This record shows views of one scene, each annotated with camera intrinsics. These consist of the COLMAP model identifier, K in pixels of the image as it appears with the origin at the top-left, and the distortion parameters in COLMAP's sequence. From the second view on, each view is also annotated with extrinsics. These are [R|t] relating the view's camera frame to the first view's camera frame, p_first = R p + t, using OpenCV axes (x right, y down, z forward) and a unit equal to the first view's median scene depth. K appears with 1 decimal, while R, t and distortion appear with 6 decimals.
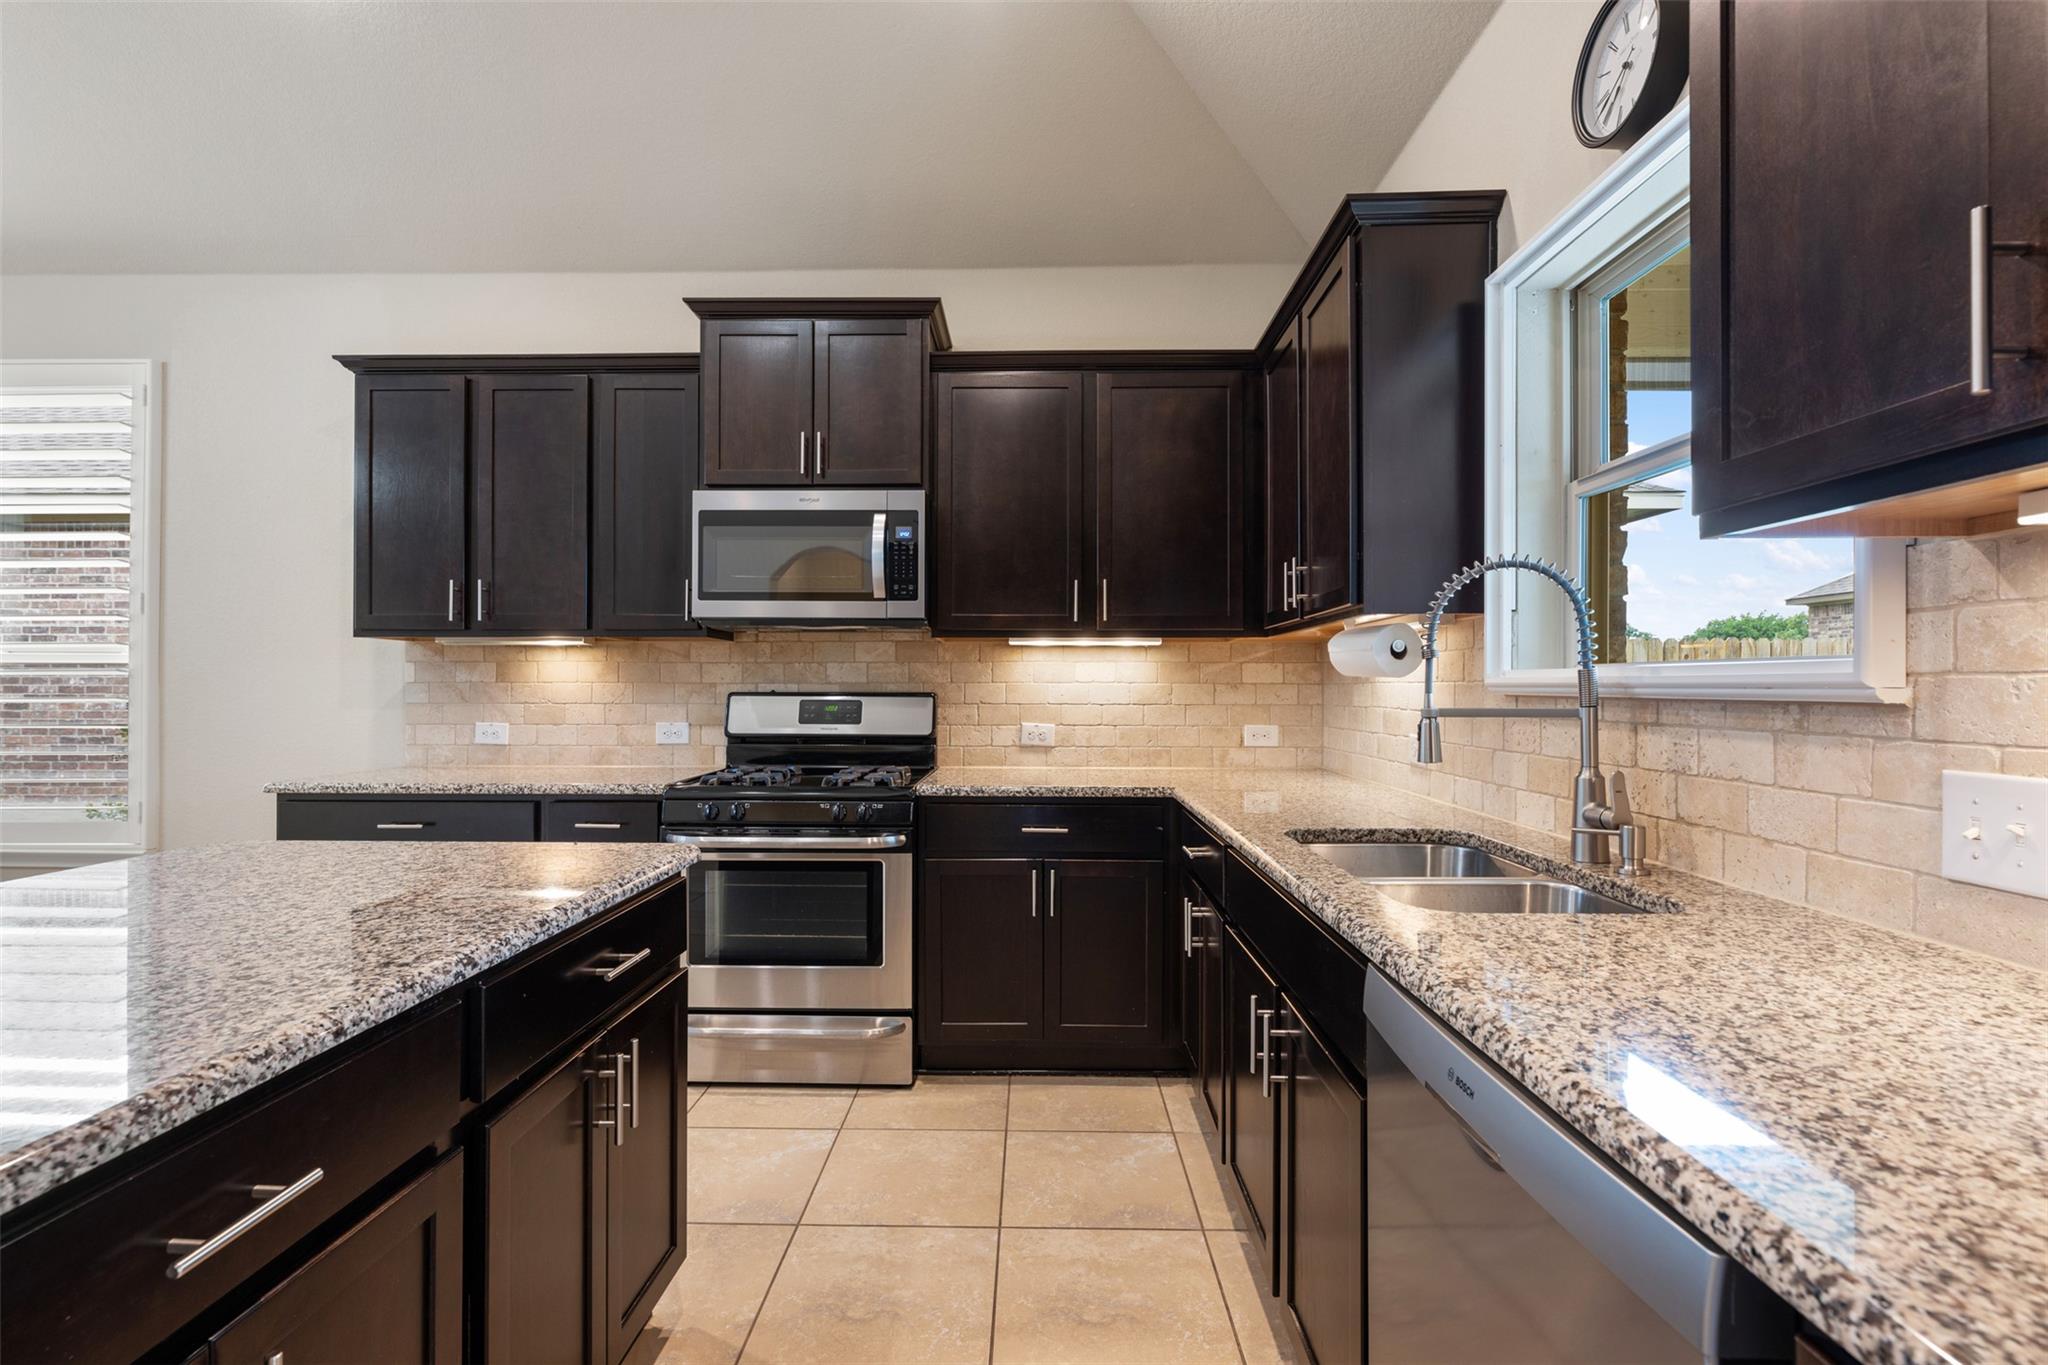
lens RADIAL K [[938.8, 0, 1024.0], [0, 938.8, 682.5], [0, 0, 1]] dist [-0.002848, -0.000425]
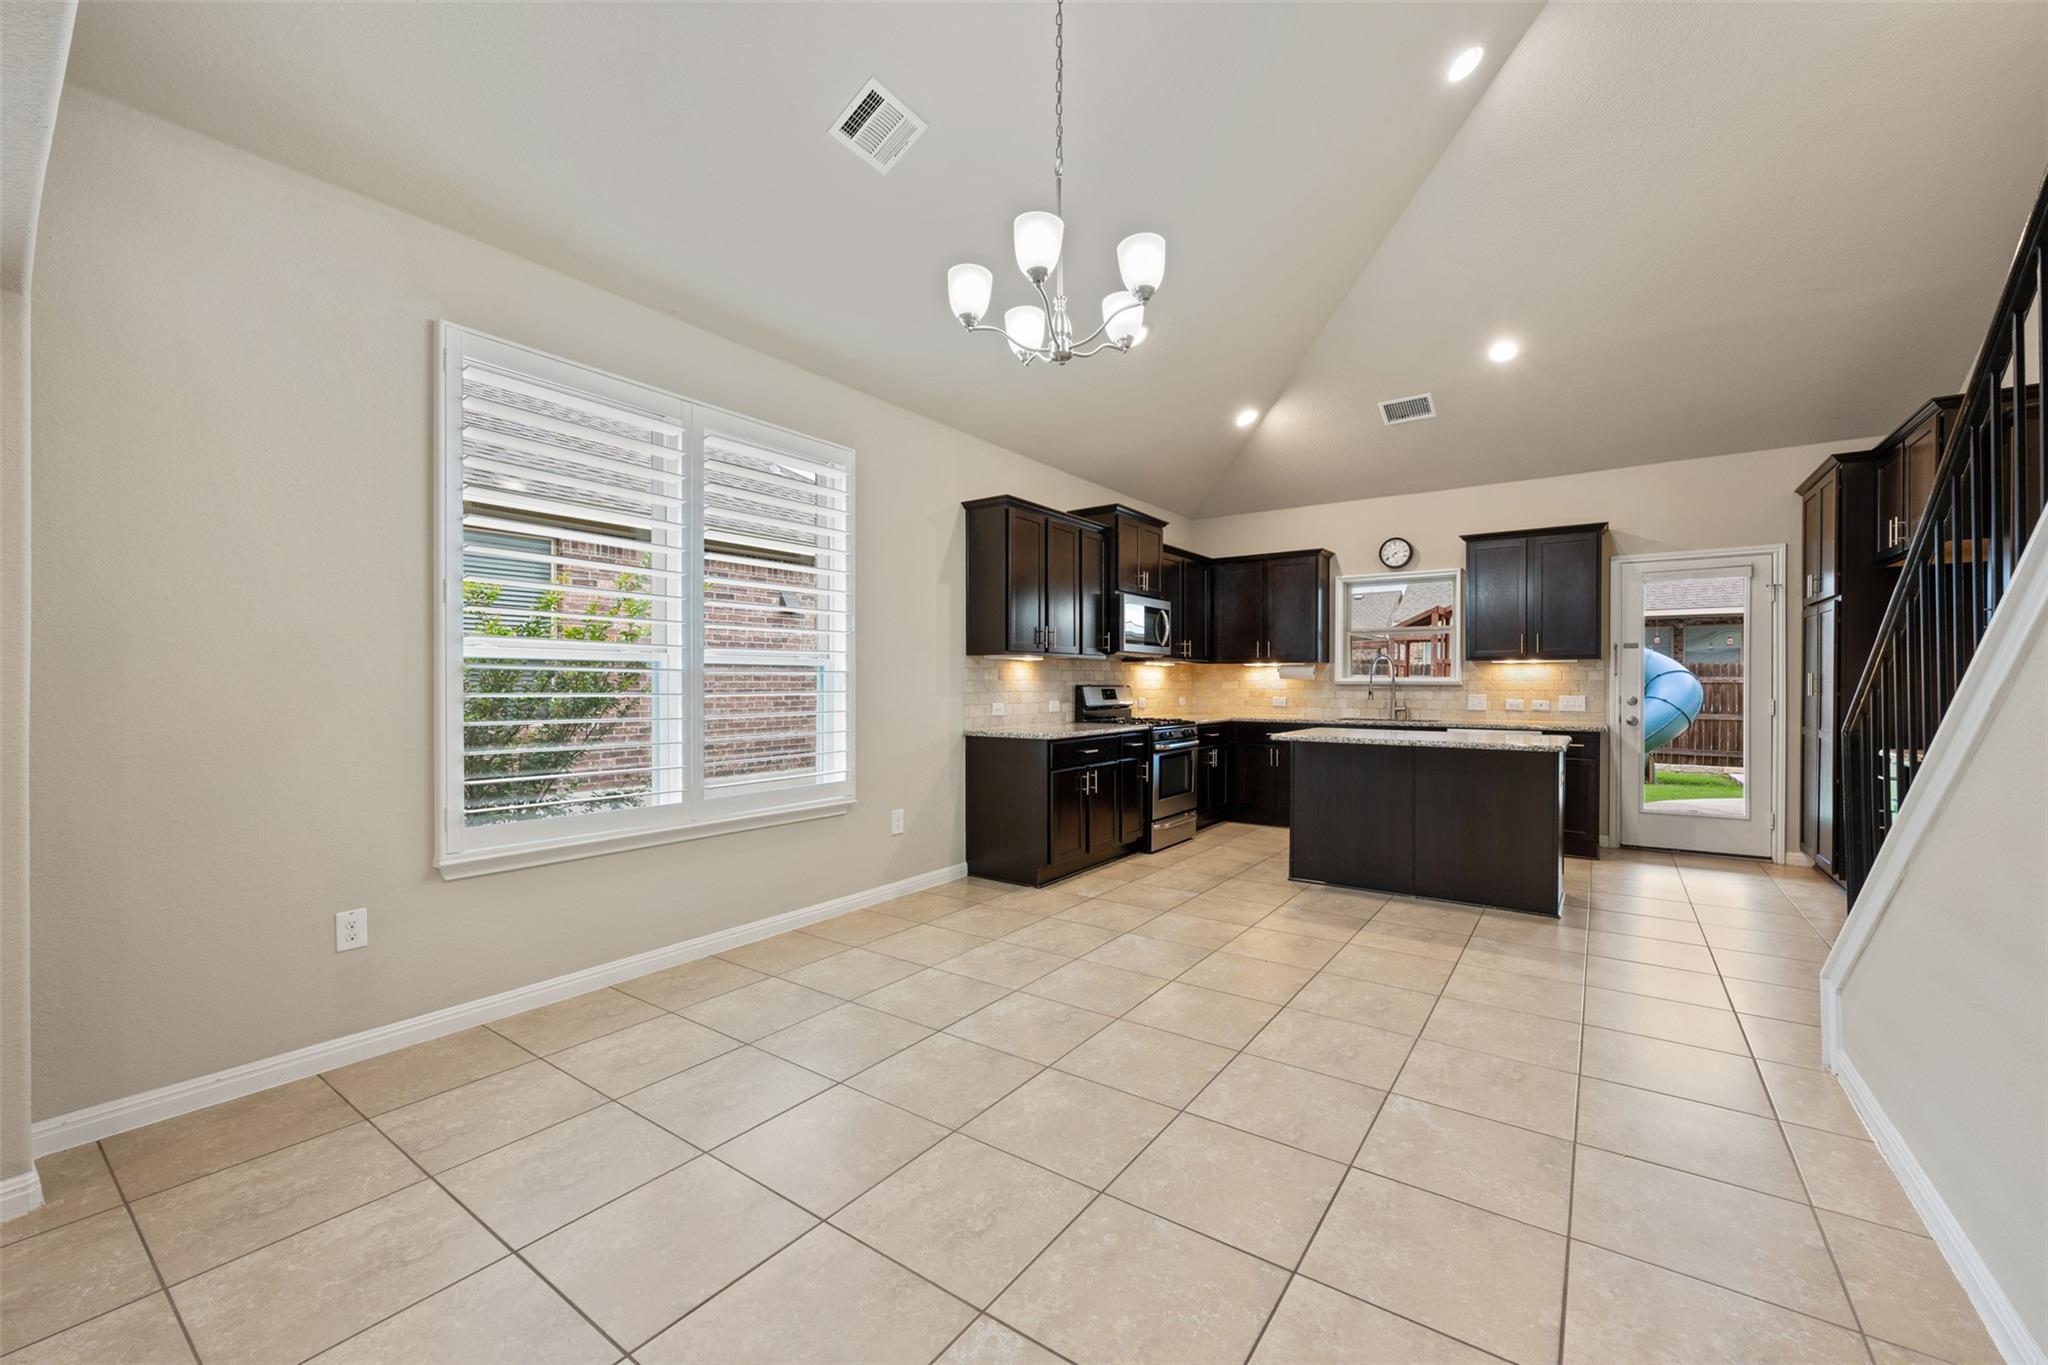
lens RADIAL K [[816.3, 0, 1019.4], [0, 816.3, 687.4], [0, 0, 1]] dist [-0.001505, 0.000012]
pose [[0.568233, -0.006743, 0.822840, -1.818902], [-0.003497, 0.999938, 0.010610, -0.003181], [-0.822860, -0.008906, 0.568174, 0.099069]]
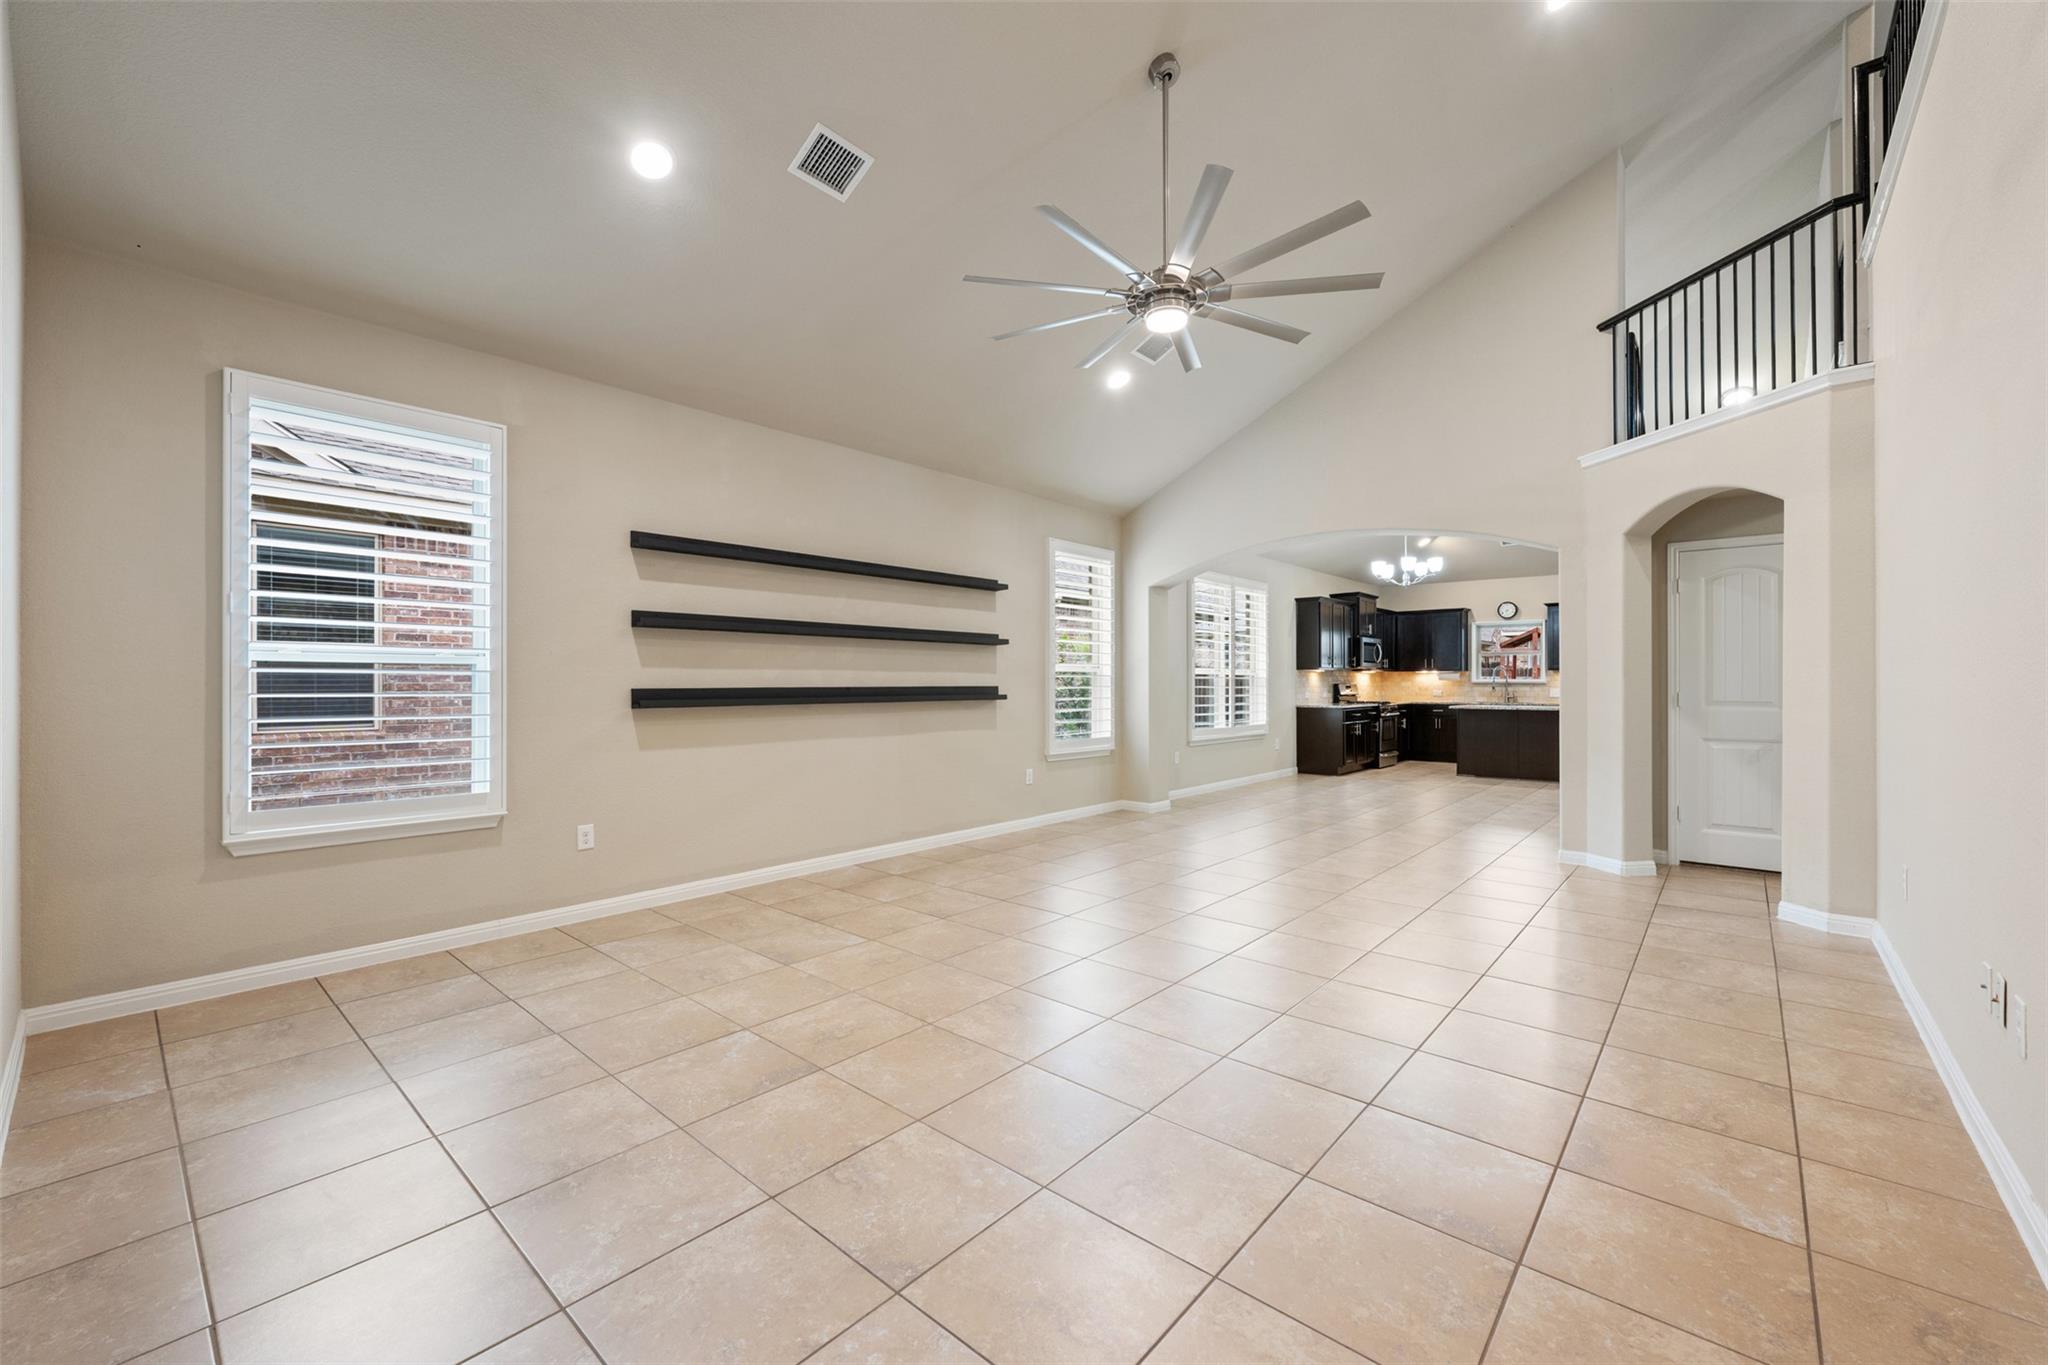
lens RADIAL K [[818.3, 0, 1023.6], [0, 818.3, 678.1], [0, 0, 1]] dist [0.001144, 0.000024]
pose [[0.645247, 0.001426, 0.763972, -3.745592], [-0.000844, 0.999999, -0.001153, -0.008327], [-0.763973, 0.000099, 0.645248, -0.214728]]
